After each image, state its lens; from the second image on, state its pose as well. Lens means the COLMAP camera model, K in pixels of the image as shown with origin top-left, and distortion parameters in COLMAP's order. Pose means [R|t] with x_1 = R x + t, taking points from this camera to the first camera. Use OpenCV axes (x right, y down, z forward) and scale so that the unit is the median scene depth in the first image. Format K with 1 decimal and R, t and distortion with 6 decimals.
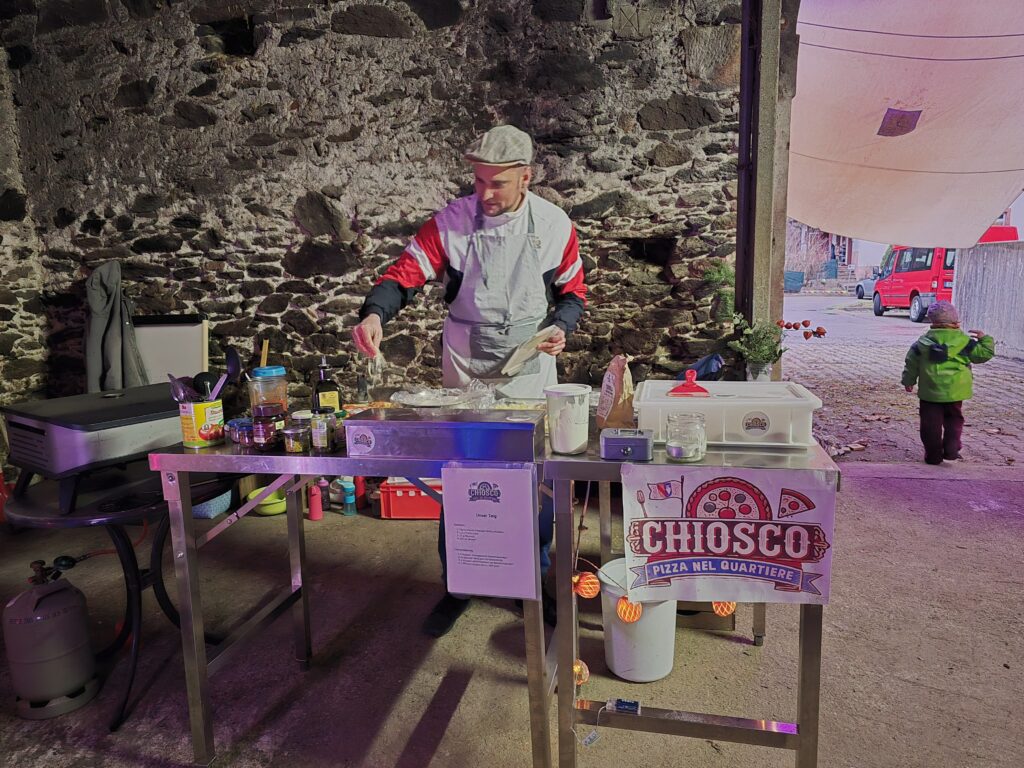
lens RADIAL K [[697.7, 0, 515.8], [0, 697.7, 388.5], [0, 0, 1]] dist [0.064350, -0.051747]
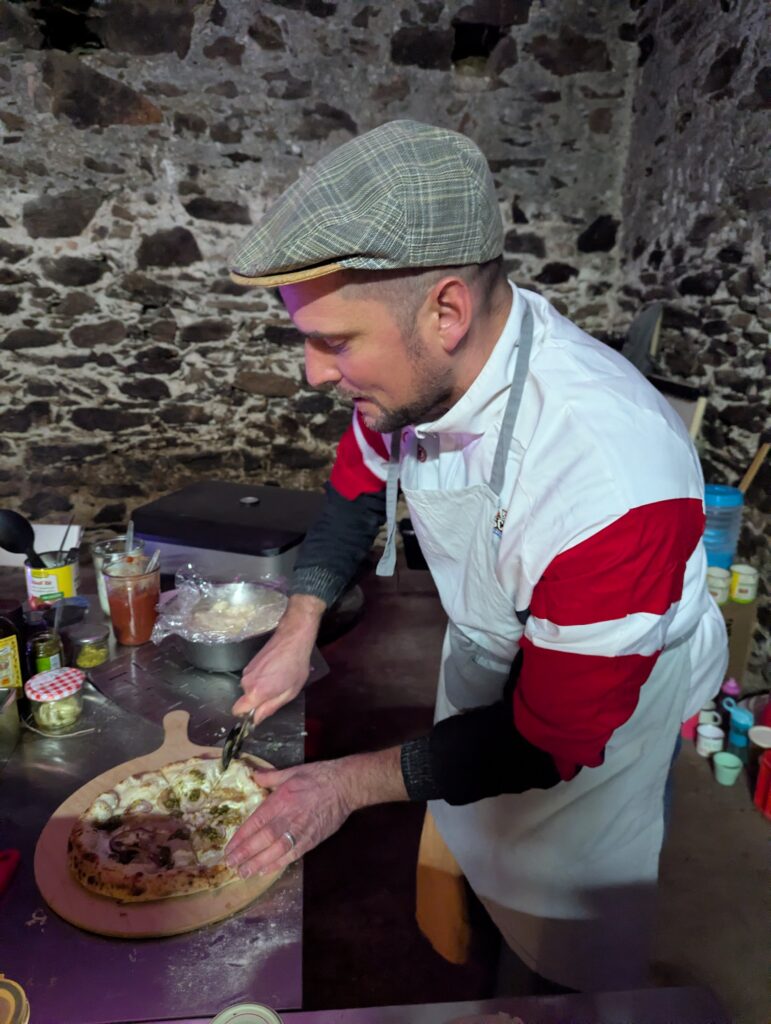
lens RADIAL K [[730.5, 0, 385.5], [0, 730.5, 512.0], [0, 0, 1]] dist [0.024075, -0.030321]
pose [[0.320654, 0.320708, -0.891250, 0.161878], [-0.179377, 0.944469, 0.275322, -0.140905], [0.930056, 0.071587, 0.360375, 0.464655]]
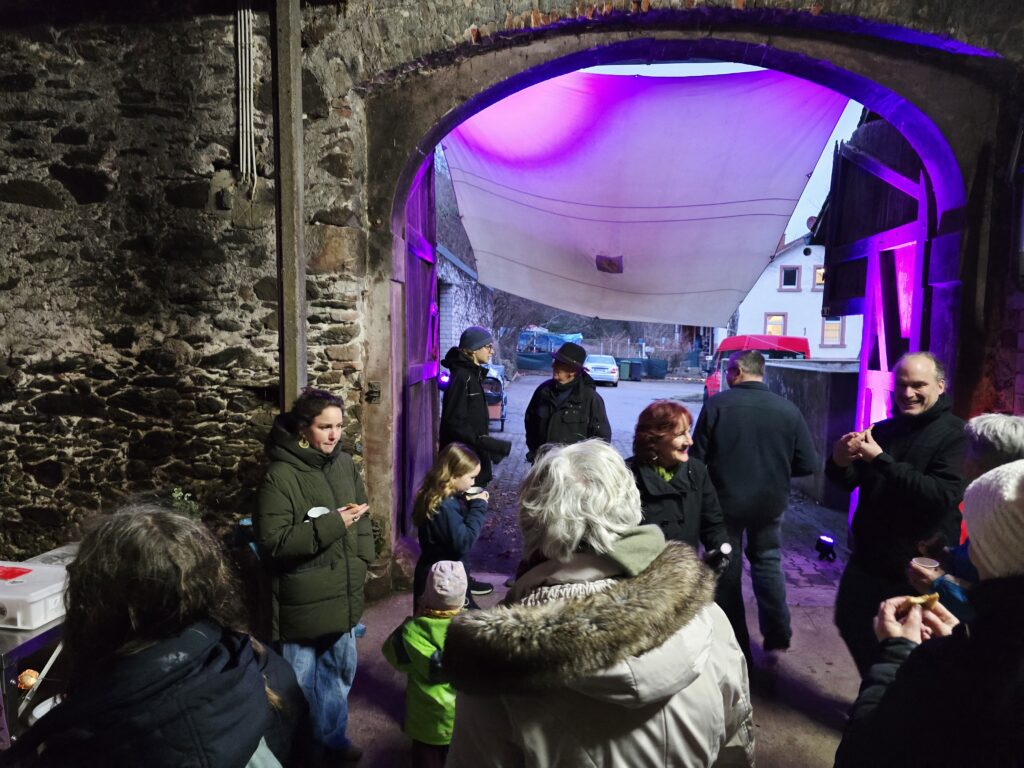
lens RADIAL K [[679.3, 0, 511.3], [0, 679.3, 399.2], [0, 0, 1]] dist [0.041660, -0.041363]
pose [[0.992109, 0.034905, 0.120422, 0.438577], [-0.024863, 0.996163, -0.083909, -0.103035], [-0.122889, 0.080253, 0.989170, -0.176794]]
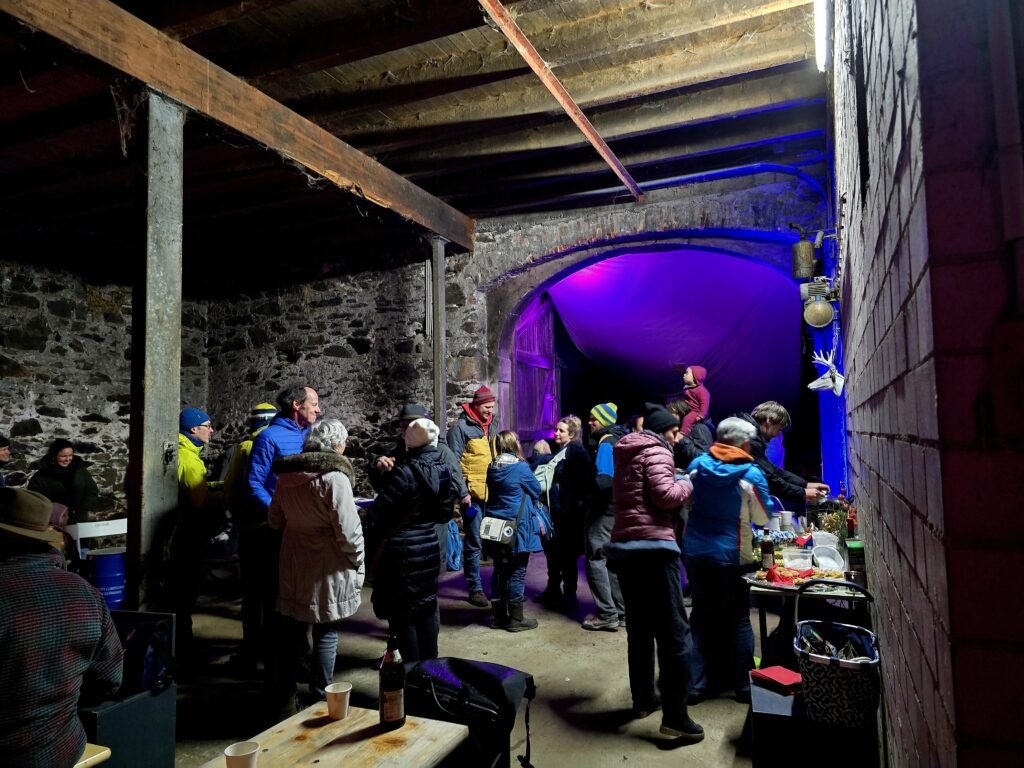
lens RADIAL K [[684.6, 0, 515.7], [0, 684.6, 388.4], [0, 0, 1]] dist [0.053287, -0.043983]
pose [[0.973390, 0.001285, -0.229153, 0.905242], [-0.054563, 0.972524, -0.226316, 0.107468], [0.222566, 0.232797, 0.946715, -1.046167]]
